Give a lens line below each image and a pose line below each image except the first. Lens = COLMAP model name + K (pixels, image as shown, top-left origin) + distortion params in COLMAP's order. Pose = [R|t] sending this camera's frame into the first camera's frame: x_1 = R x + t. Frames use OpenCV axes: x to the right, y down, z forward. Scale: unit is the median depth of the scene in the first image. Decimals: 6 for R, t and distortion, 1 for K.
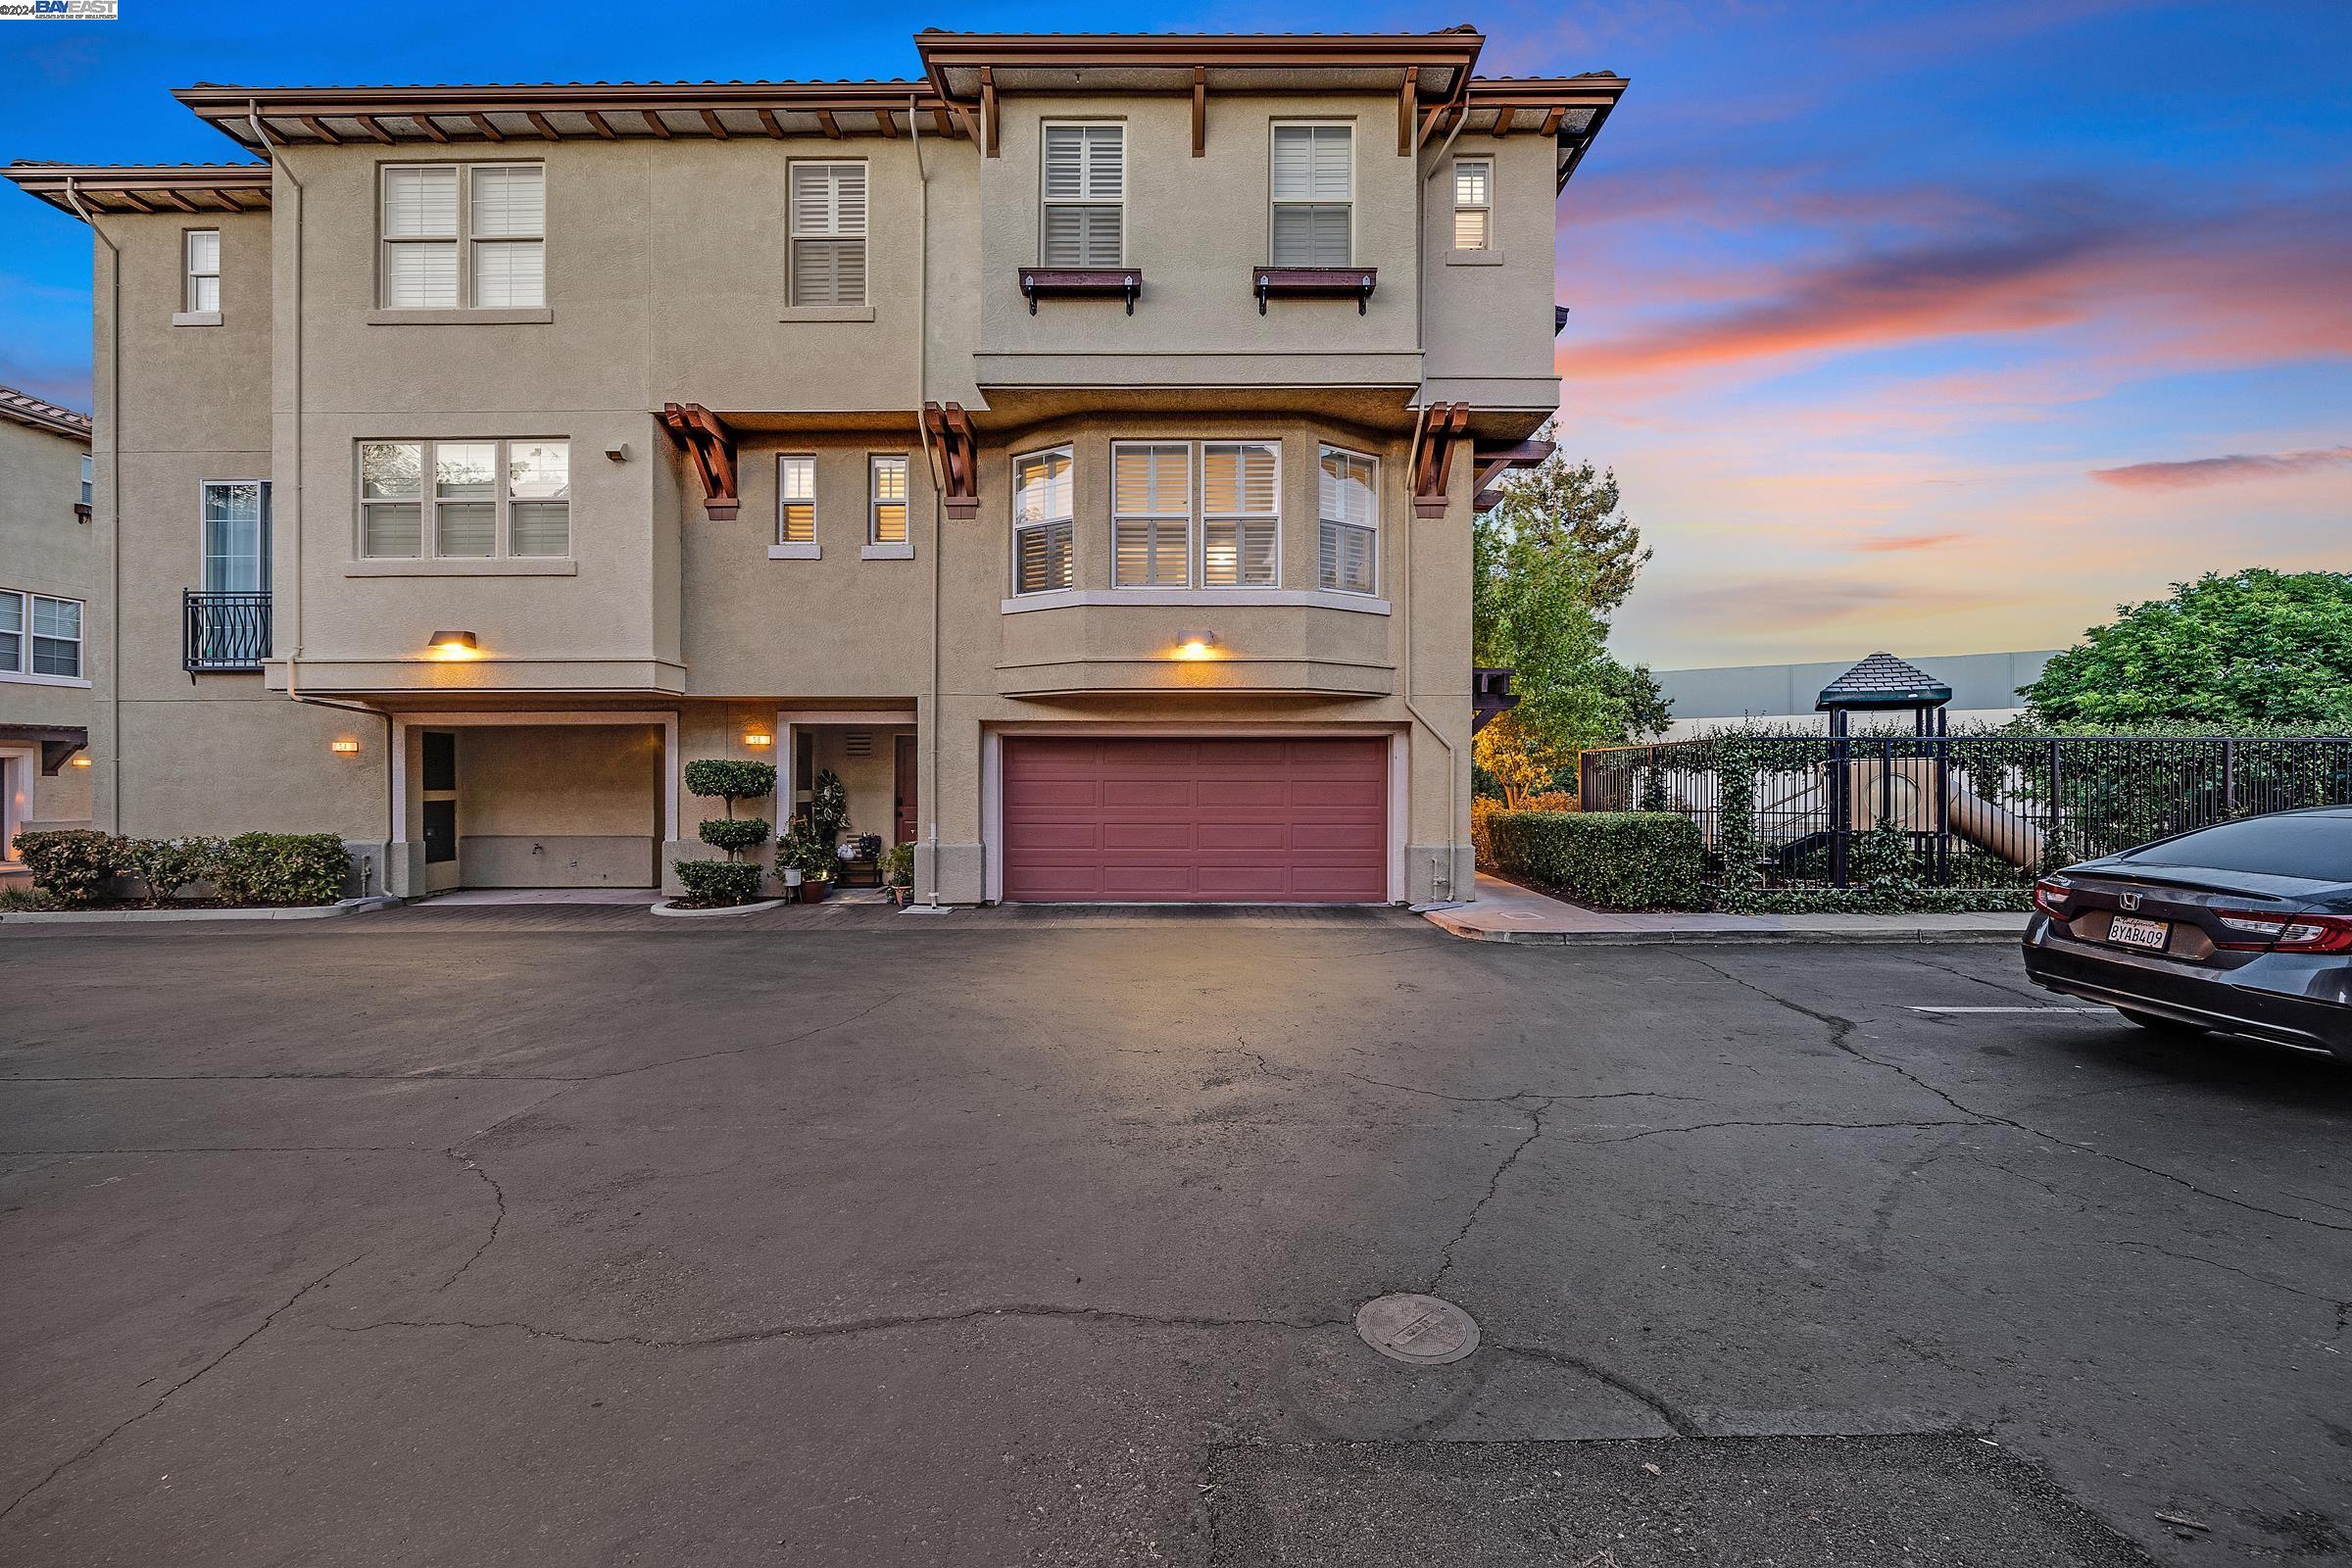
lens RADIAL K [[949.3, 0, 1176.0], [0, 949.3, 784.0], [0, 0, 1]] dist [-0.000314, -0.000182]
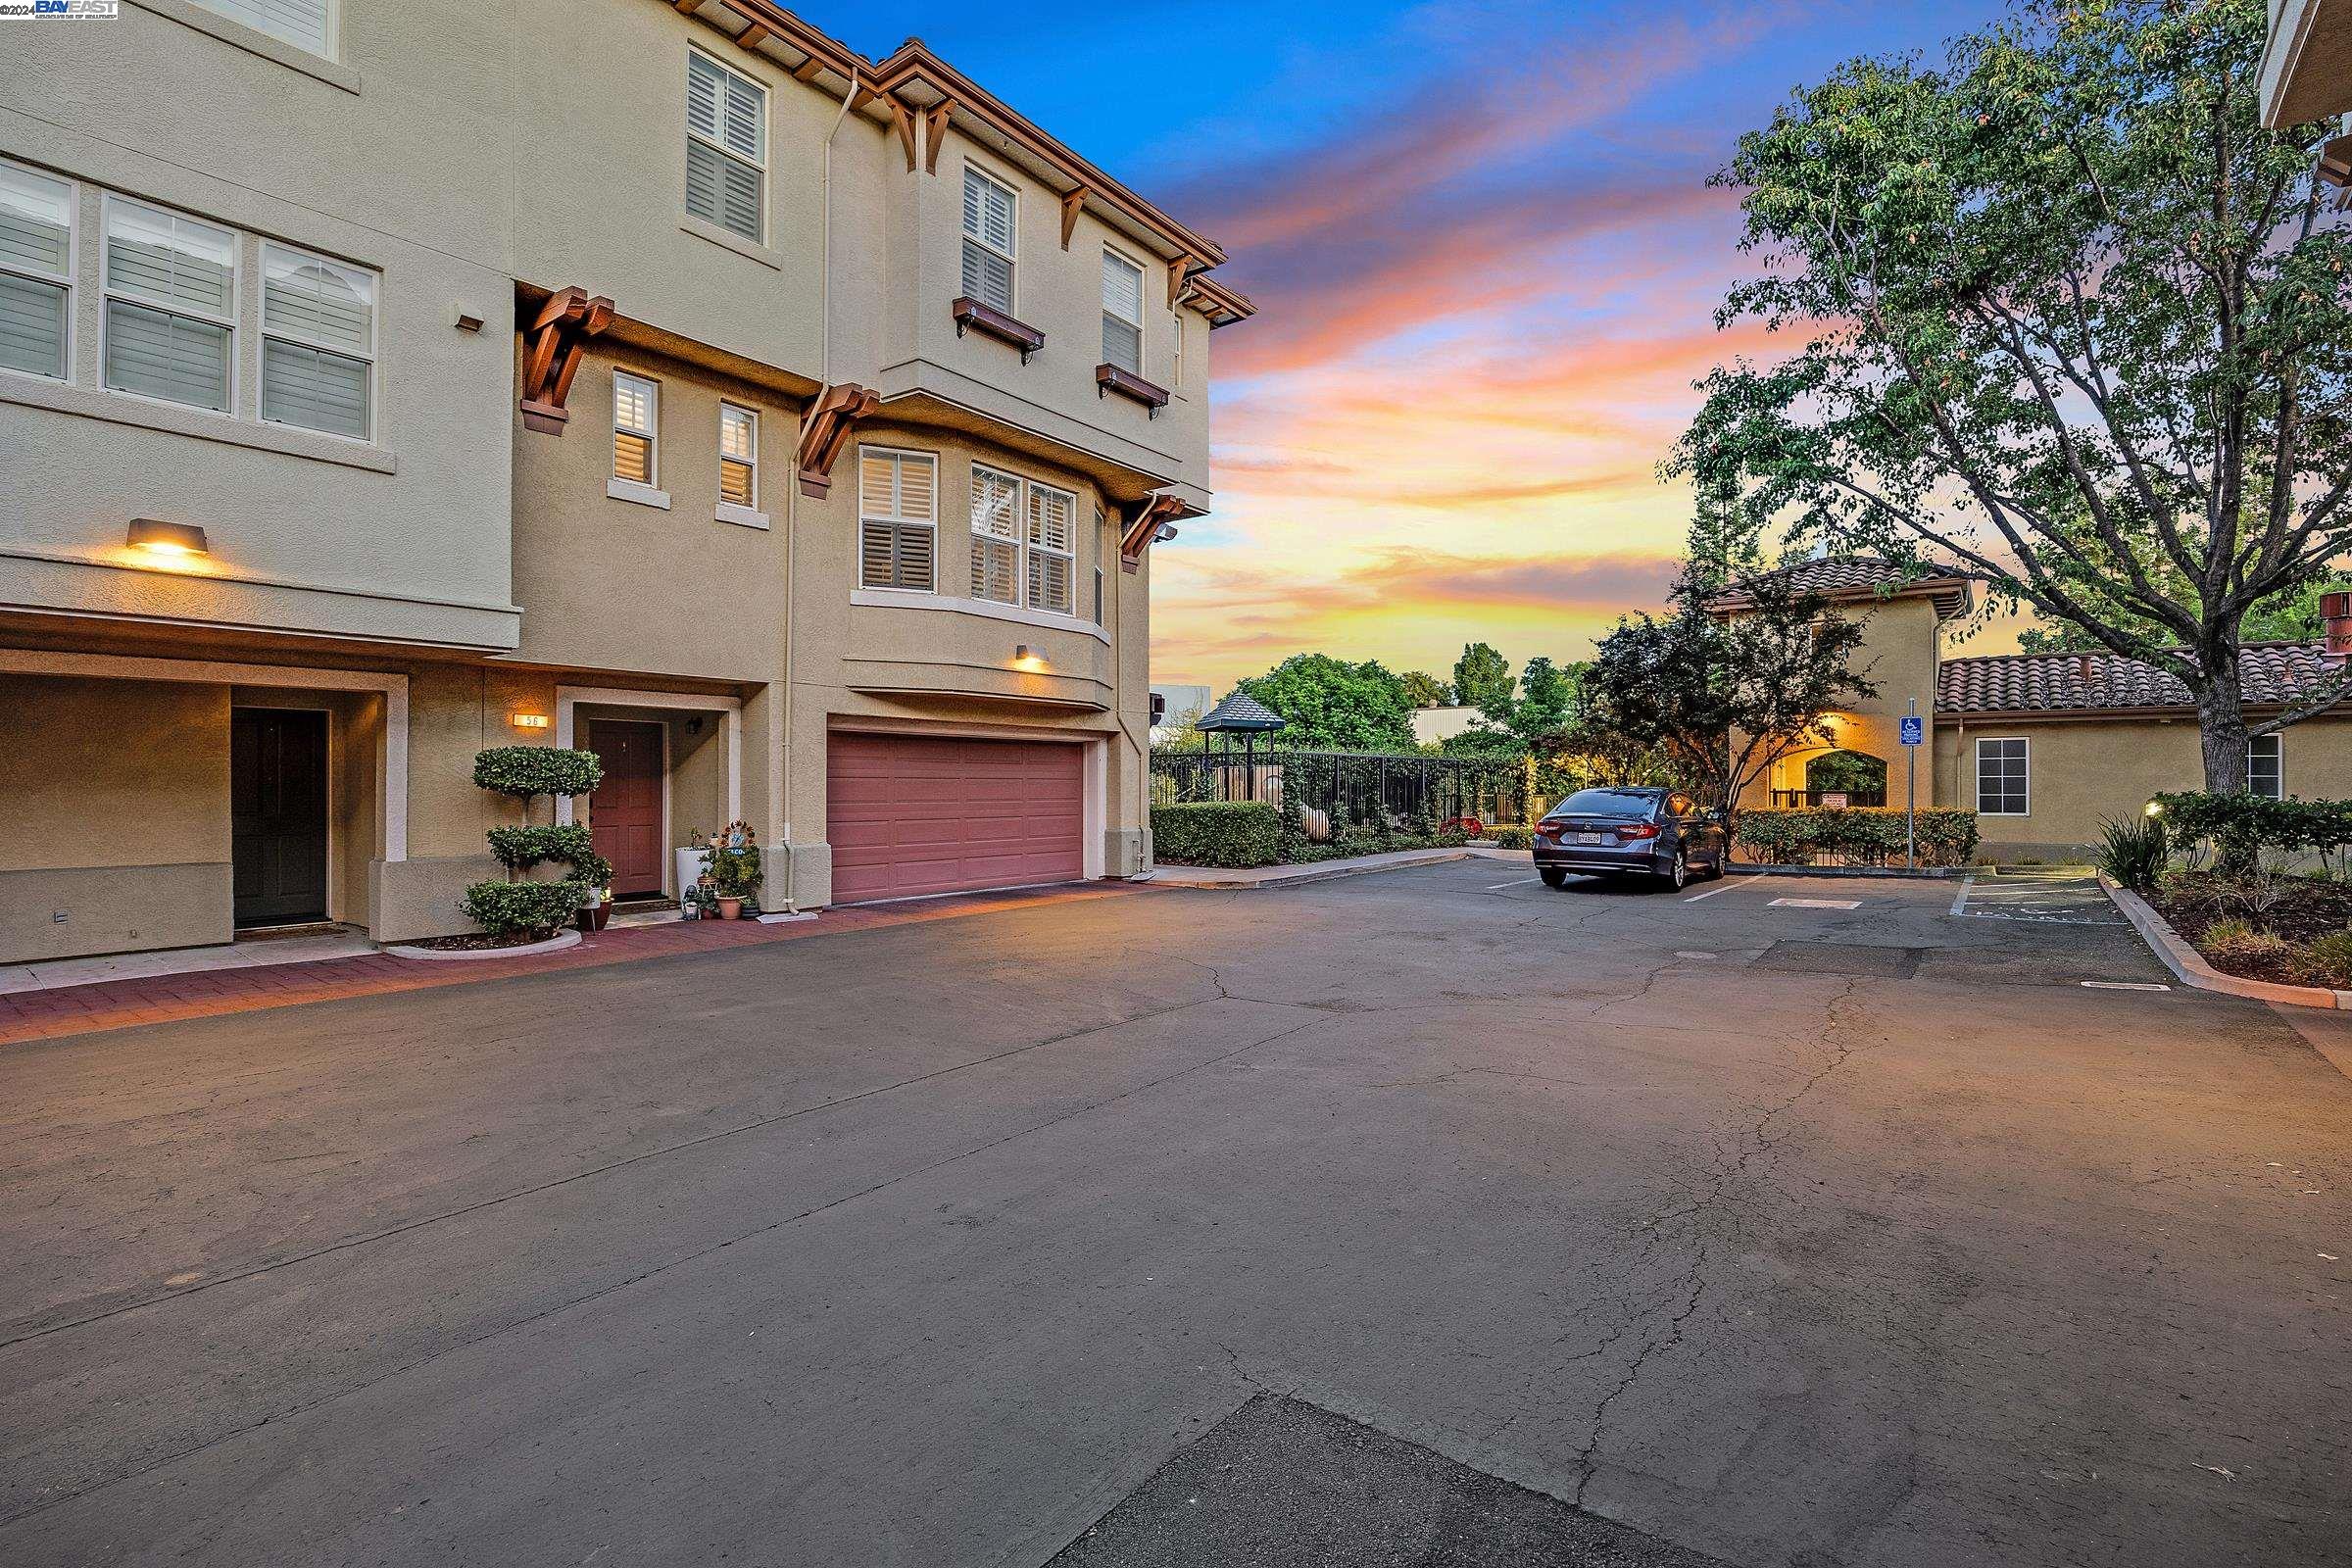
lens RADIAL K [[1179.1, 0, 1176.0], [0, 1179.1, 784.0], [0, 0, 1]] dist [-0.003577, 0.000307]
pose [[0.572803, 0.001948, 0.819691, -1.004427], [0.002991, 0.999986, -0.004467, 0.010606], [-0.819688, 0.005010, 0.572789, 0.044841]]
